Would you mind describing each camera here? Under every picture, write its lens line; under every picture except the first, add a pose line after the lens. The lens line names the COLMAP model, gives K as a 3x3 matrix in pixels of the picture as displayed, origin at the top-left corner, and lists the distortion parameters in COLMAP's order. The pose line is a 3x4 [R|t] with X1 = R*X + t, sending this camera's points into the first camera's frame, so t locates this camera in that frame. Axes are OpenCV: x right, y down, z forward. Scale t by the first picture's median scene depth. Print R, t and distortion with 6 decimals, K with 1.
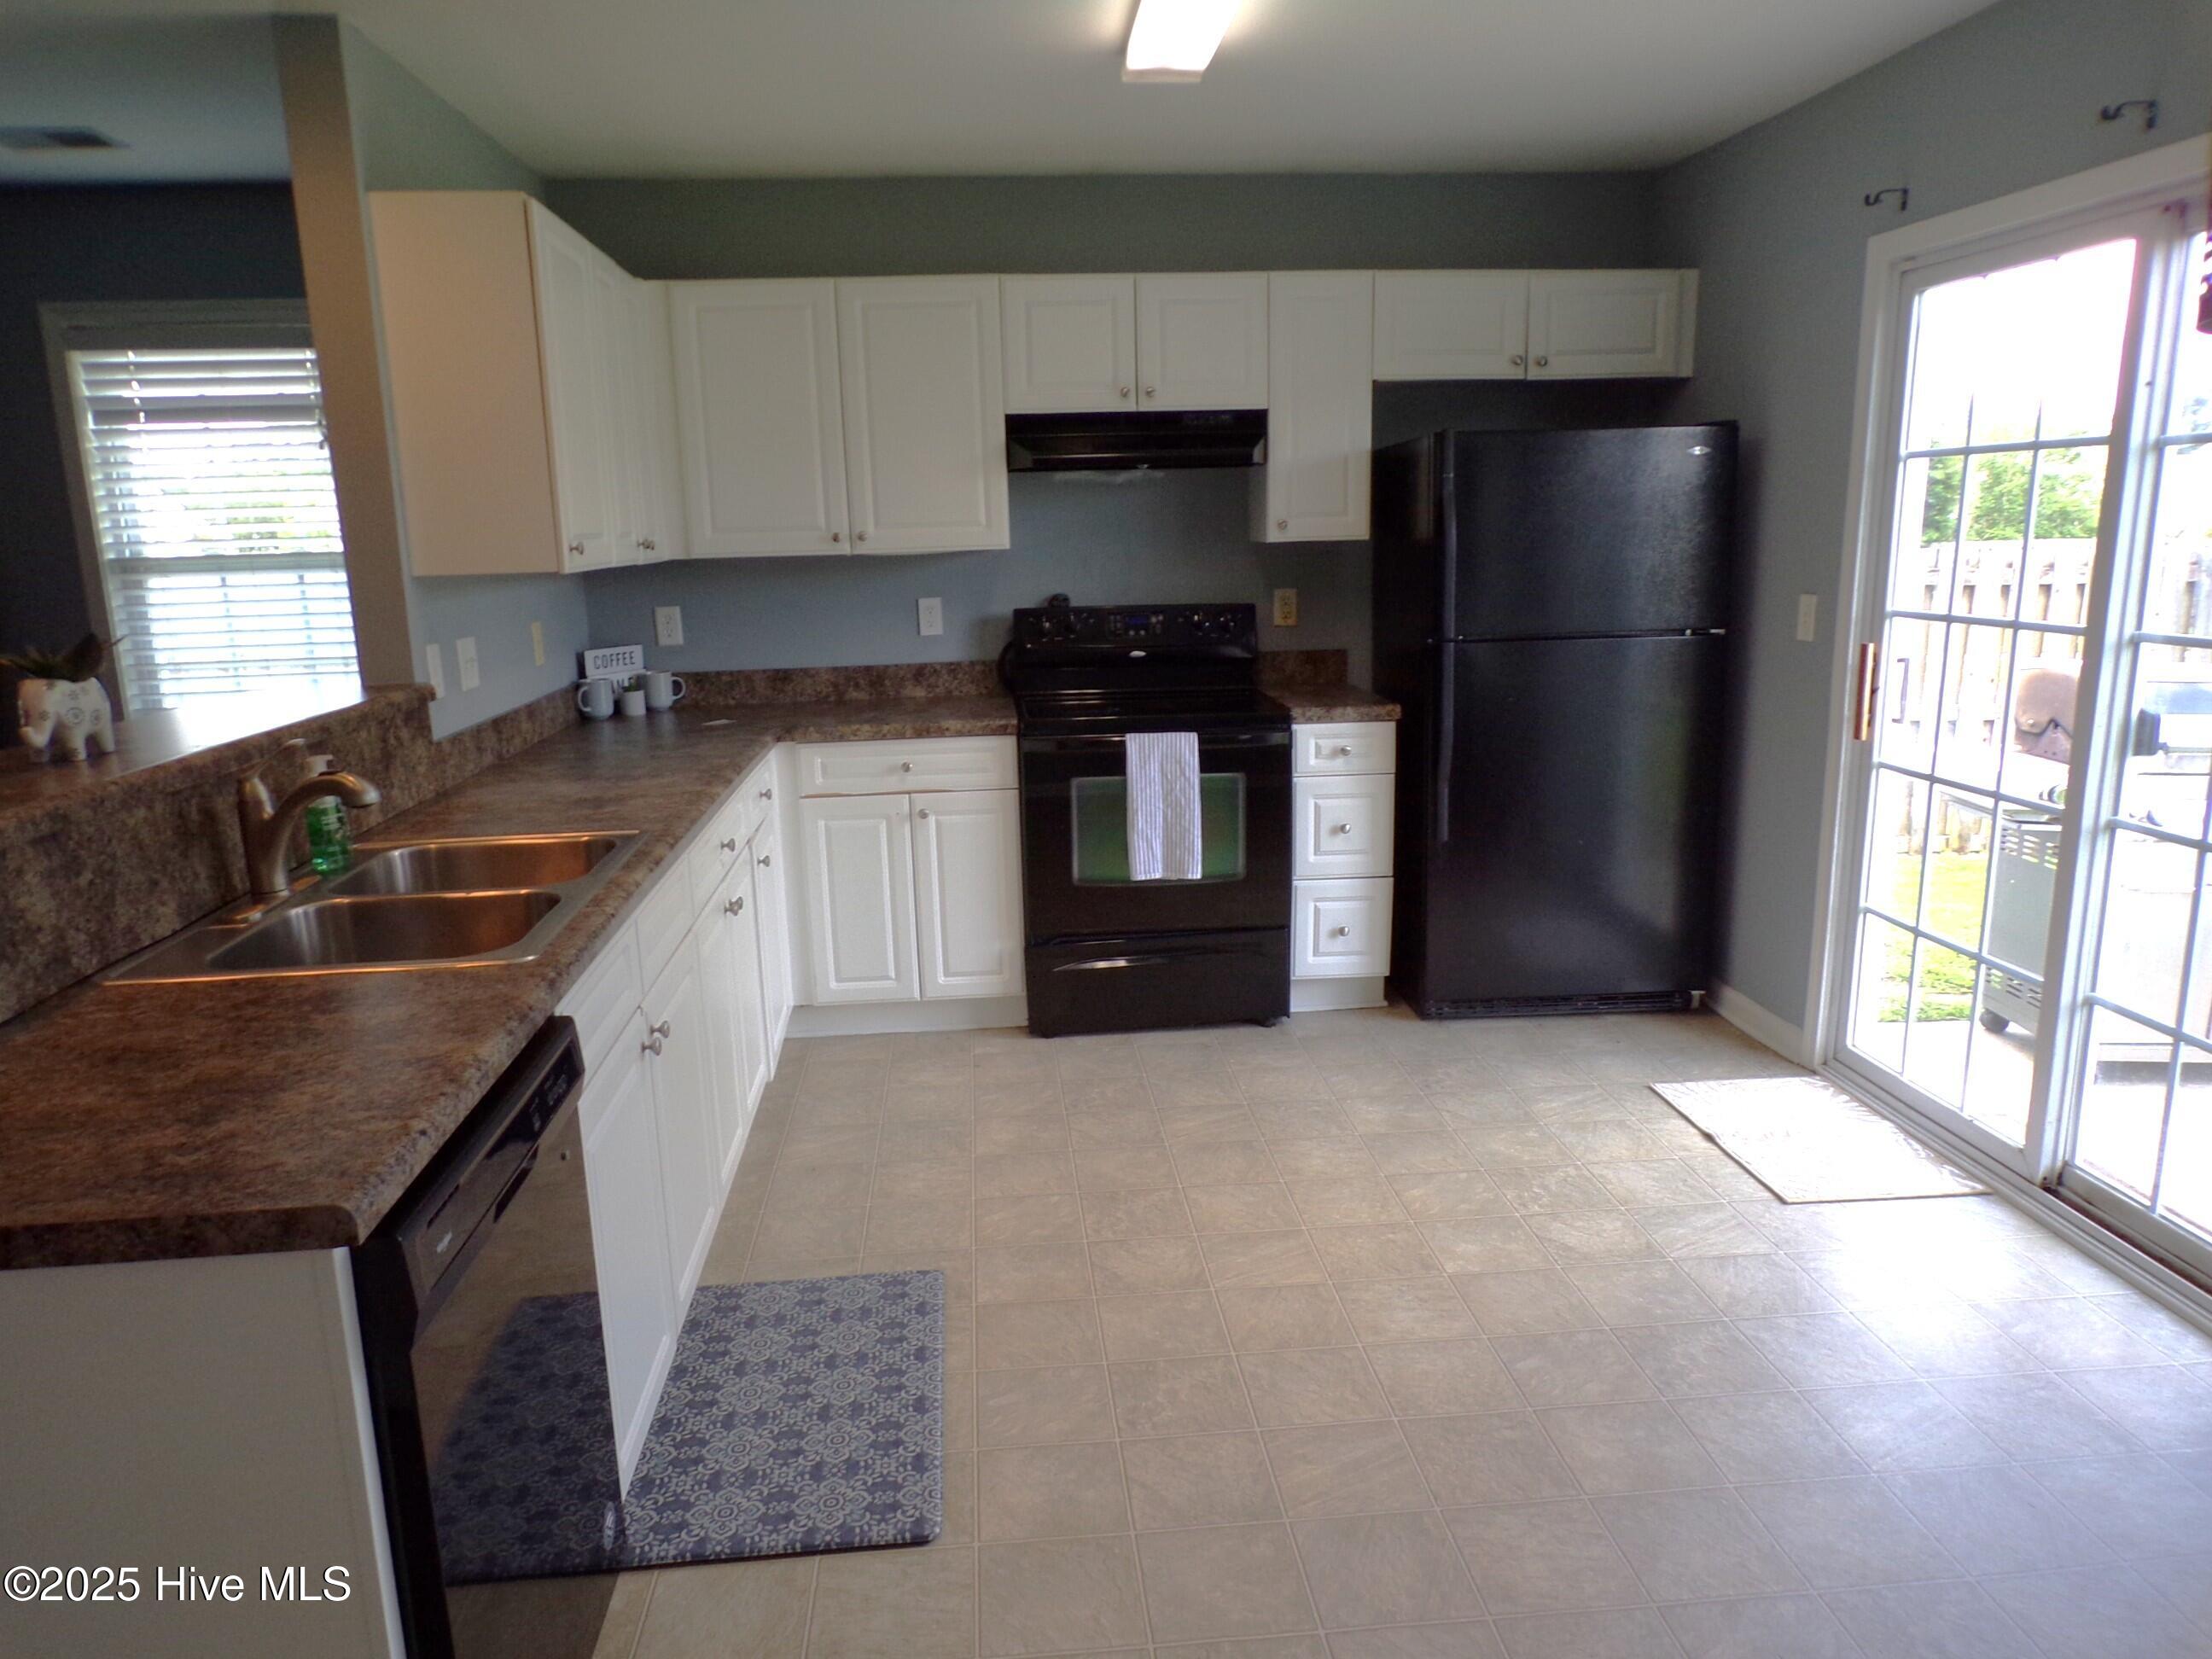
lens RADIAL K [[1504.8, 0, 1083.6], [0, 1504.8, 832.3], [0, 0, 1]] dist [-0.021227, 0.028204]
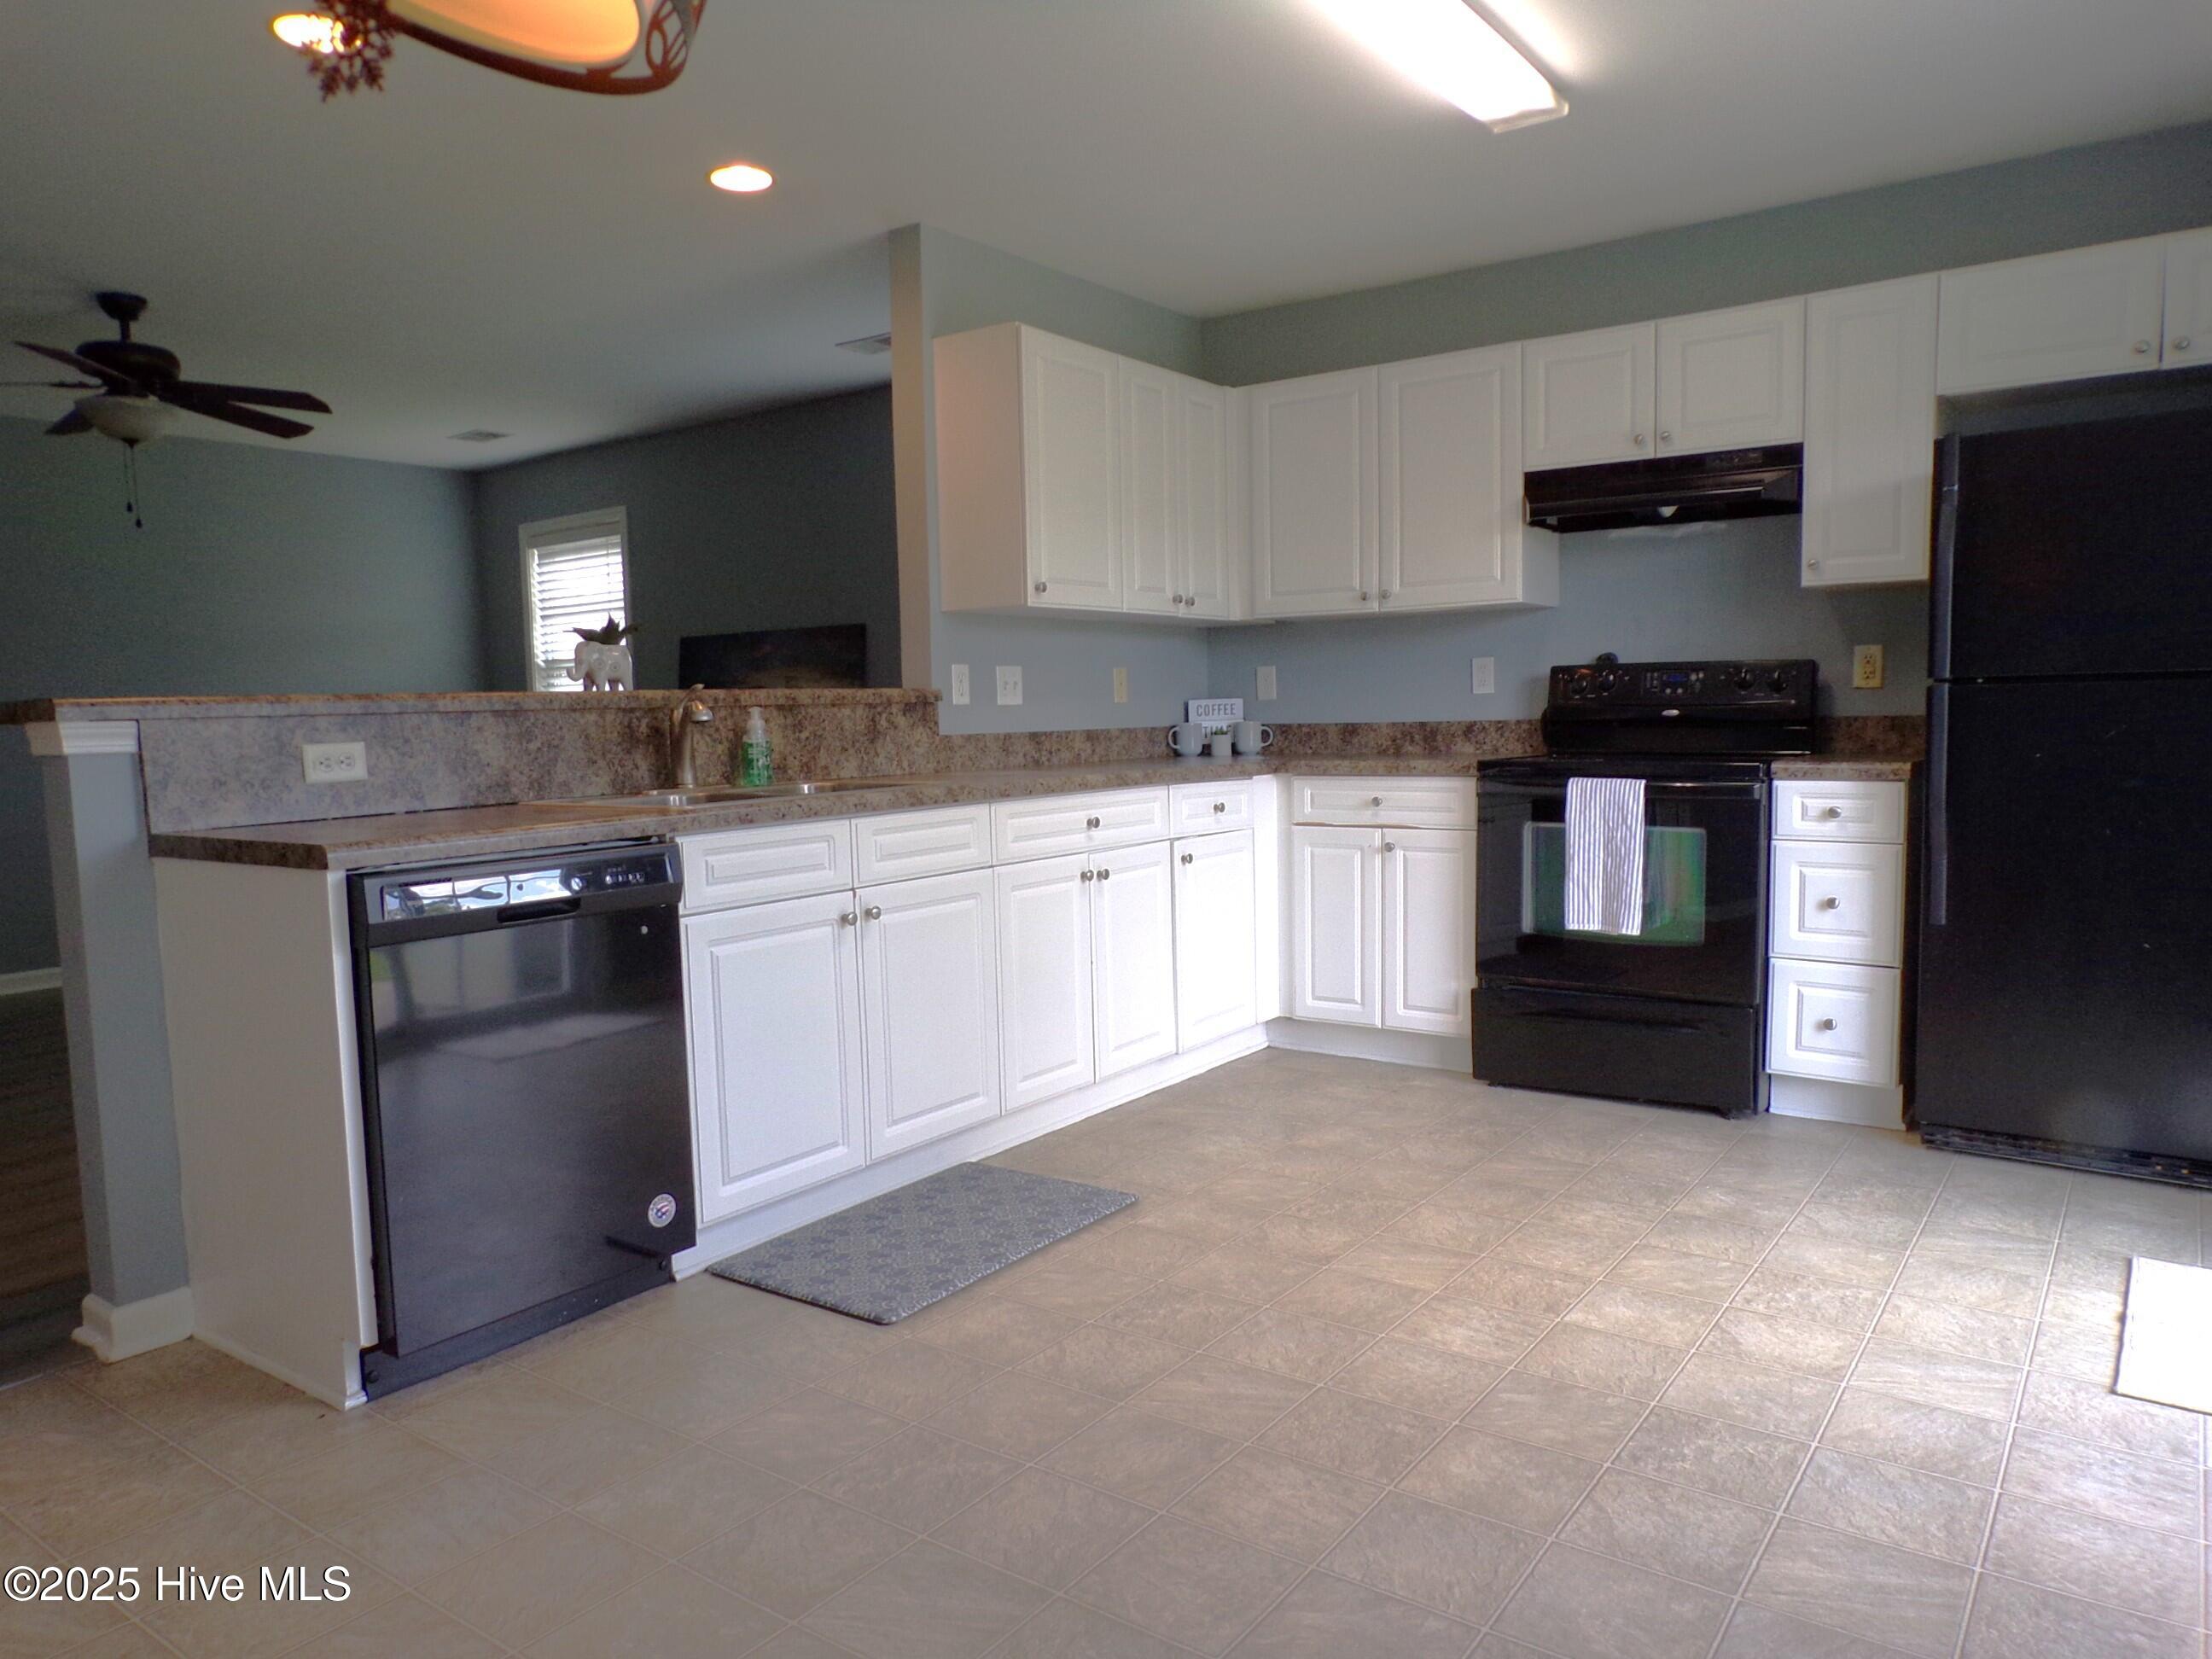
lens RADIAL K [[1503.4, 0, 1106.0], [0, 1503.4, 829.5], [0, 0, 1]] dist [-0.003107, 0.018145]
pose [[0.760654, 0.063345, -0.646060, 0.412566], [-0.133683, 0.989181, -0.060407, 0.064017], [0.635244, 0.132316, 0.760893, 0.067664]]
